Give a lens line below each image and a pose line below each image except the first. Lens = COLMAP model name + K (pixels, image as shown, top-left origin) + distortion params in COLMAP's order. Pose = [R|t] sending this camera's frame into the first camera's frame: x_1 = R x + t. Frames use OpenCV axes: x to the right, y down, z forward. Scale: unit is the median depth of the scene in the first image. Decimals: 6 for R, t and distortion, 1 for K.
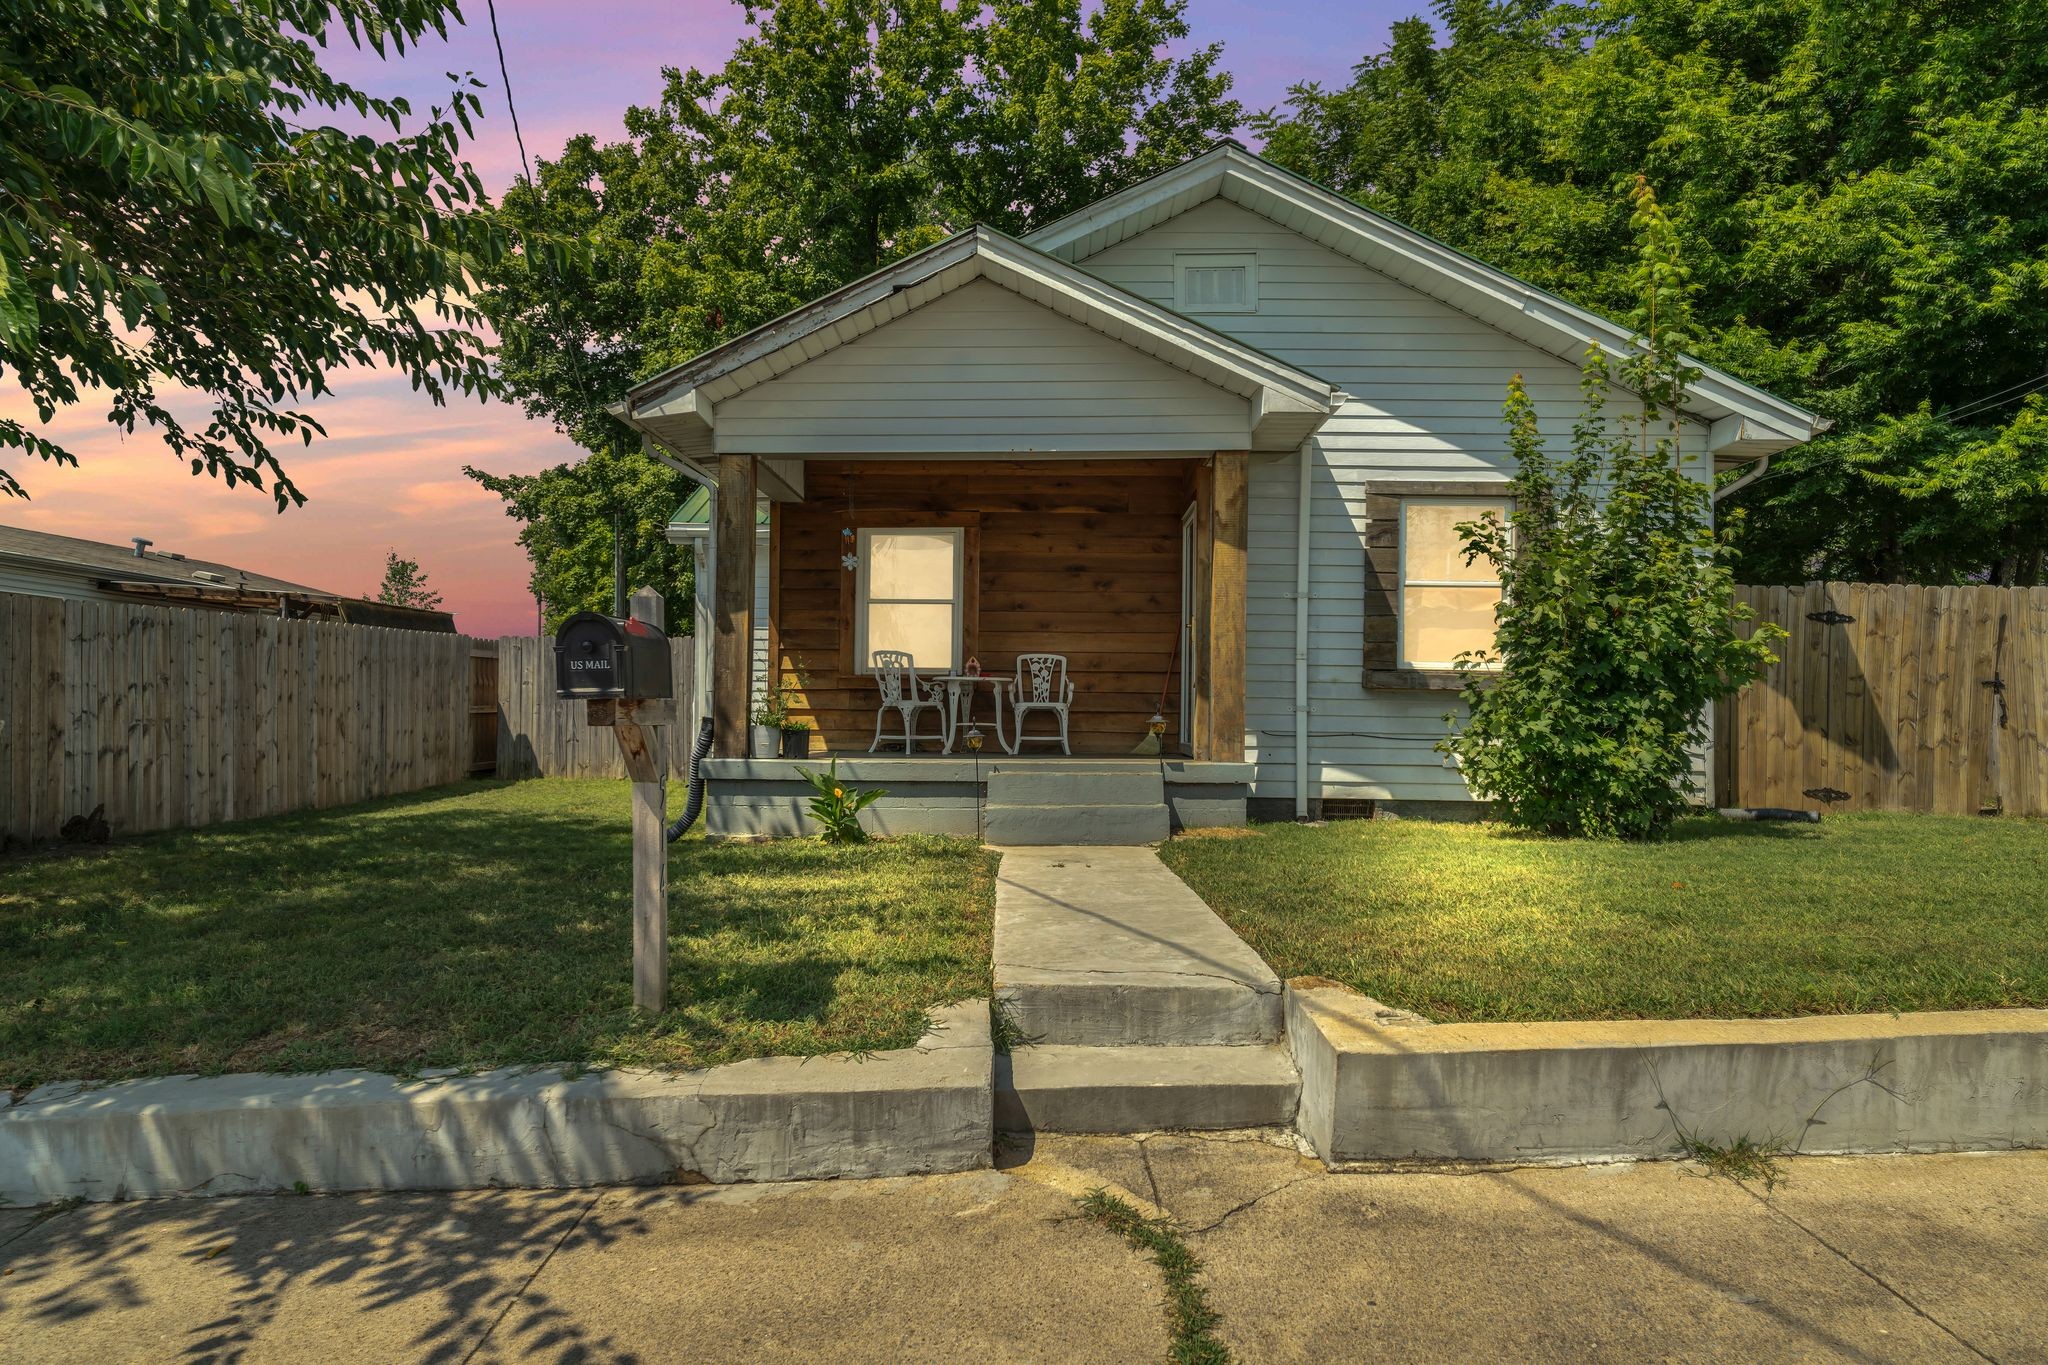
lens RADIAL K [[1128.3, 0, 1003.8], [0, 1128.3, 683.5], [0, 0, 1]] dist [-0.005318, 0.000582]
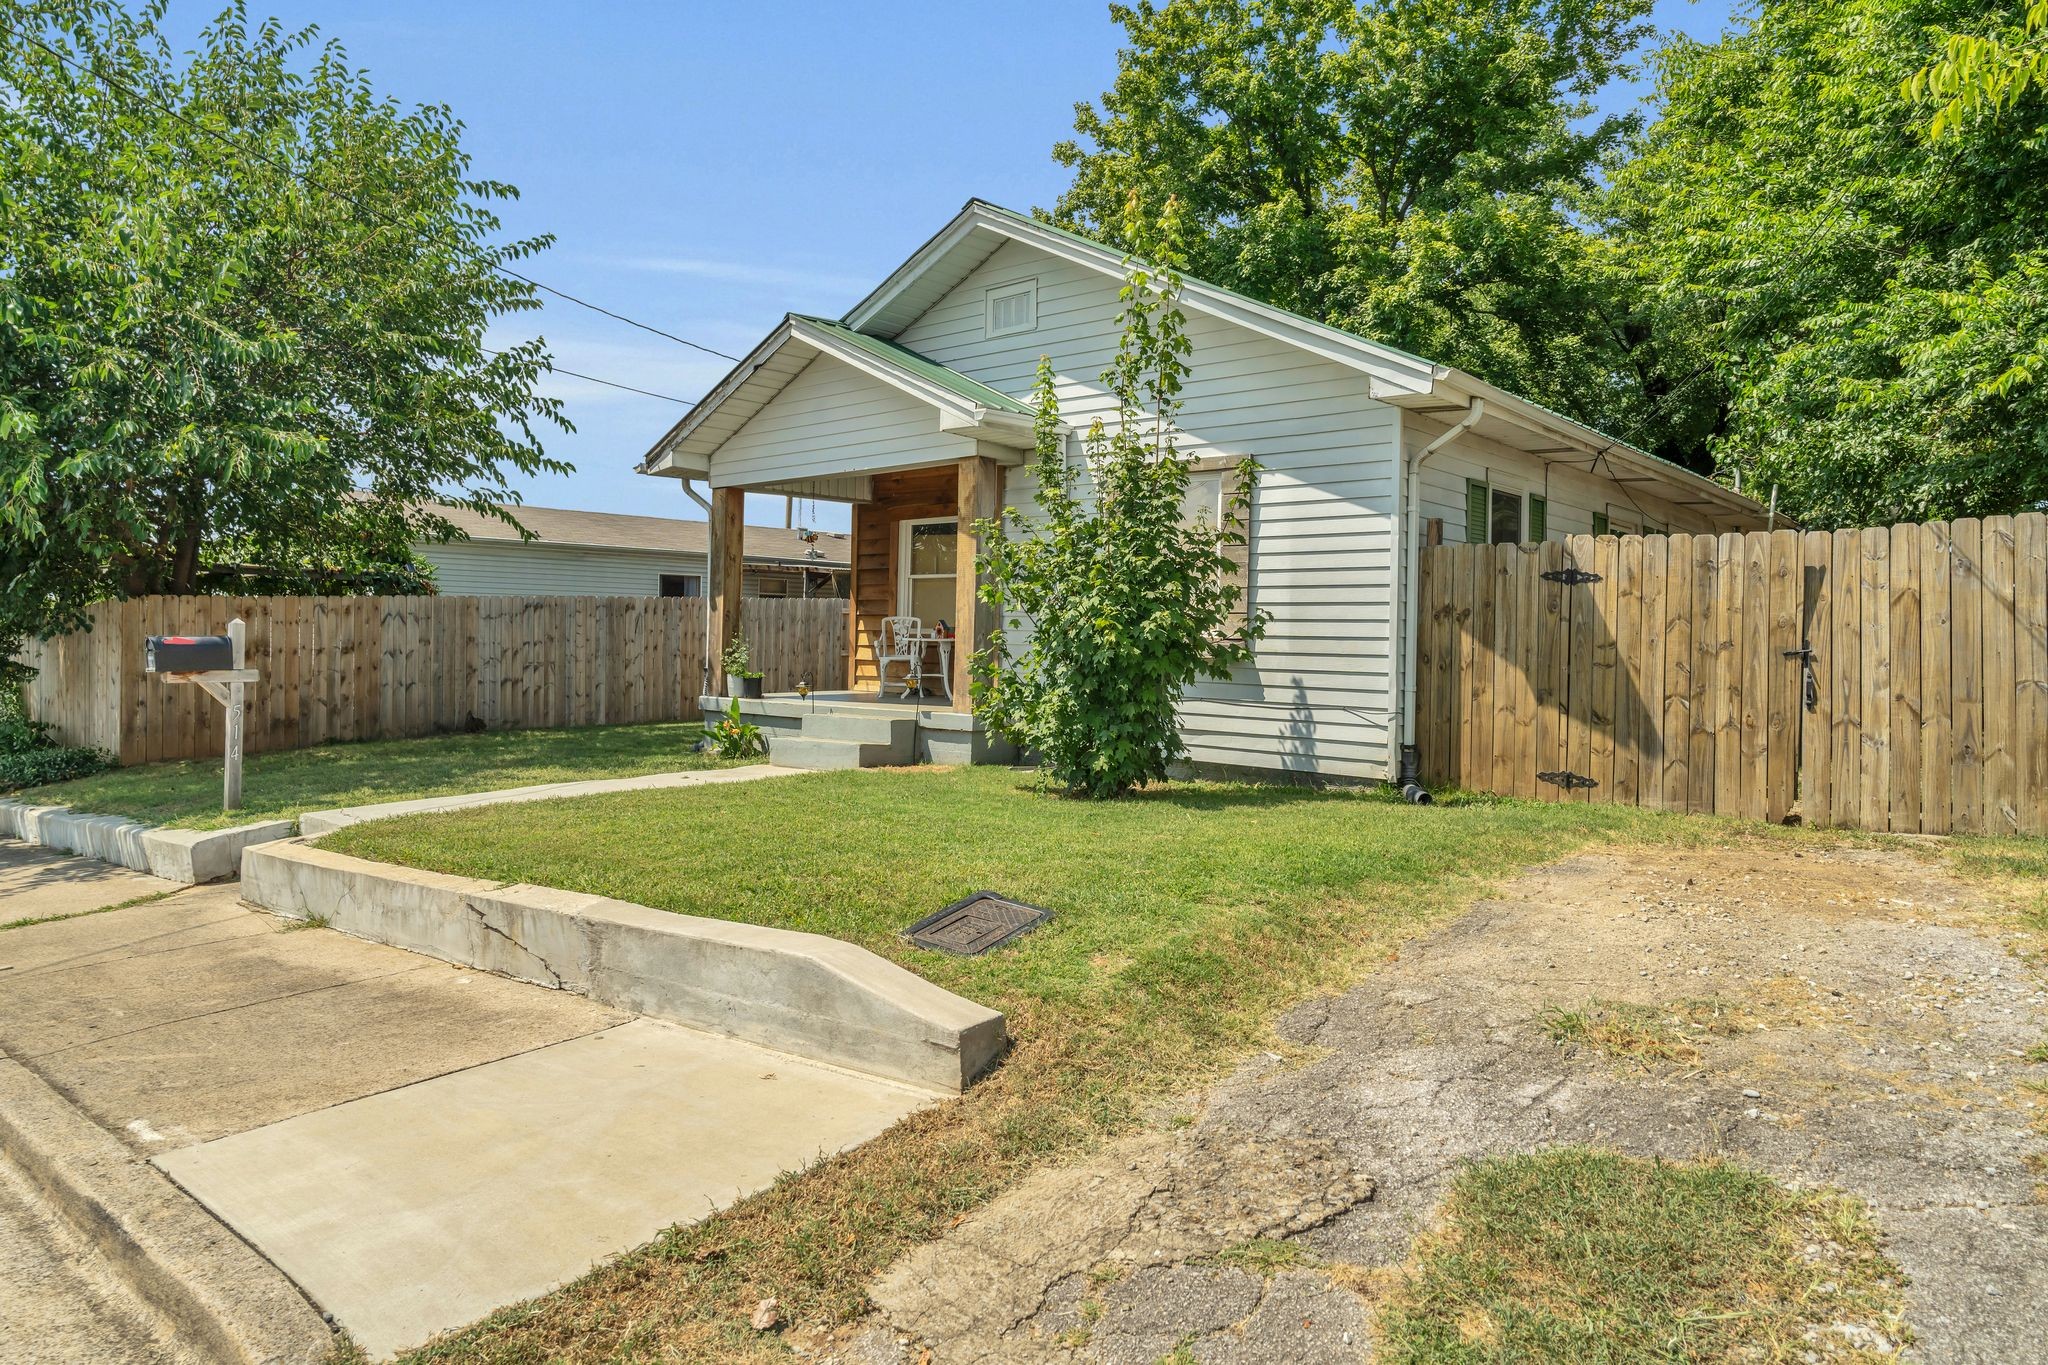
lens RADIAL K [[1179.1, 0, 1069.6], [0, 1179.1, 640.1], [0, 0, 1]] dist [0.002789, -0.000532]
pose [[0.803306, 0.004997, -0.595546, 0.897648], [0.008933, 0.999751, 0.020437, -0.029318], [0.595500, -0.021737, 0.803061, 0.033929]]
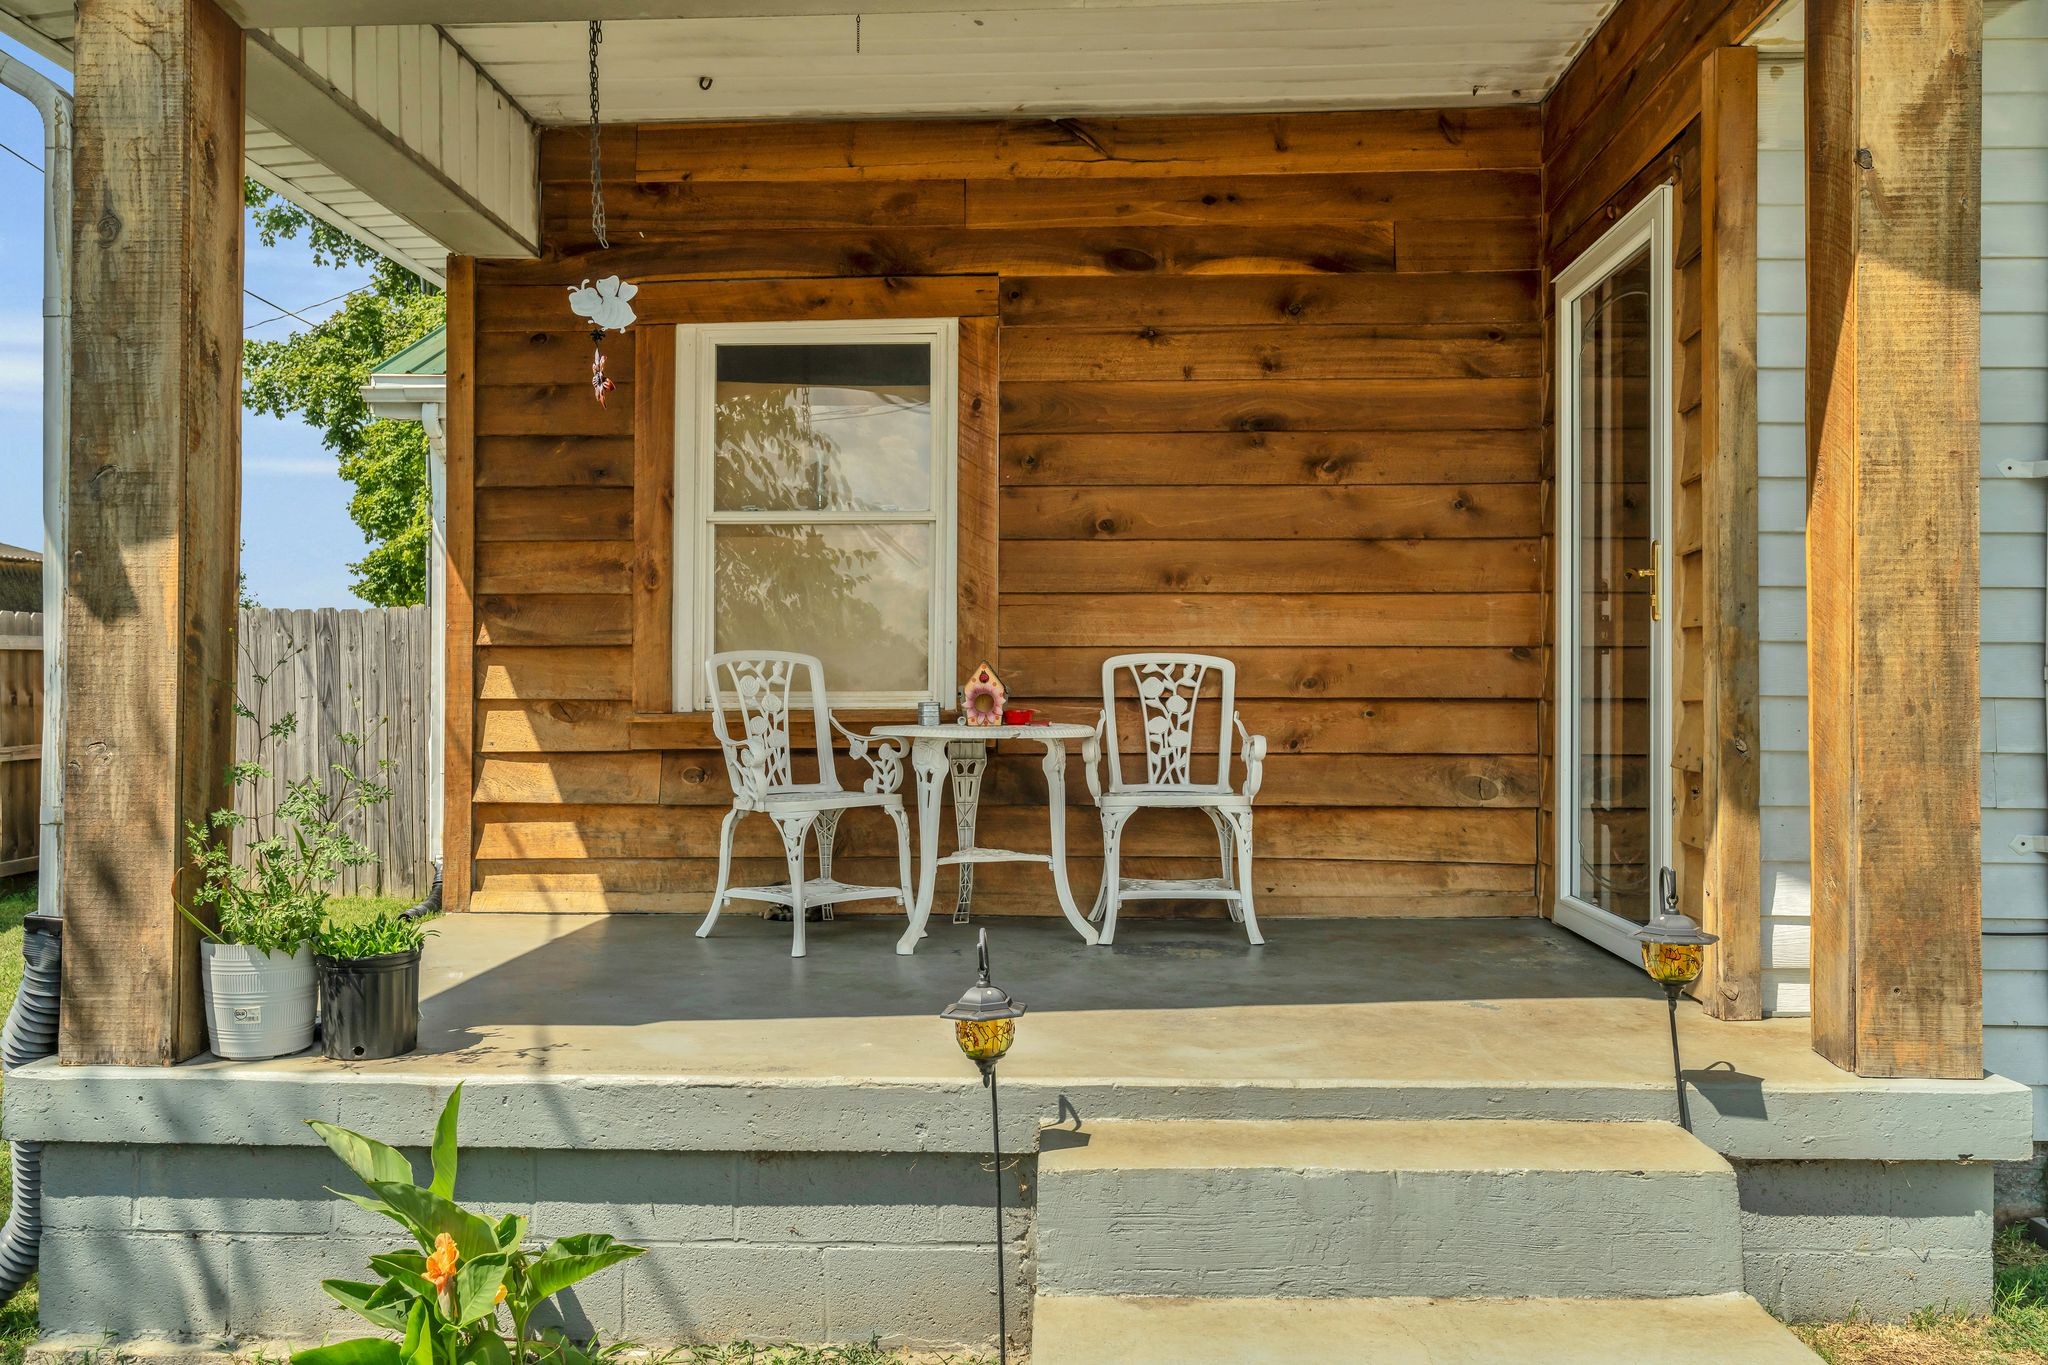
lens RADIAL K [[1490.5, 0, 1024.0], [0, 1490.5, 682.5], [0, 0, 1]] dist [0.009608, 0.003014]
pose [[0.999829, -0.010520, -0.015210, -0.007484], [0.010874, 0.999667, 0.023400, -0.030384], [0.014958, -0.023561, 0.999610, 0.539495]]
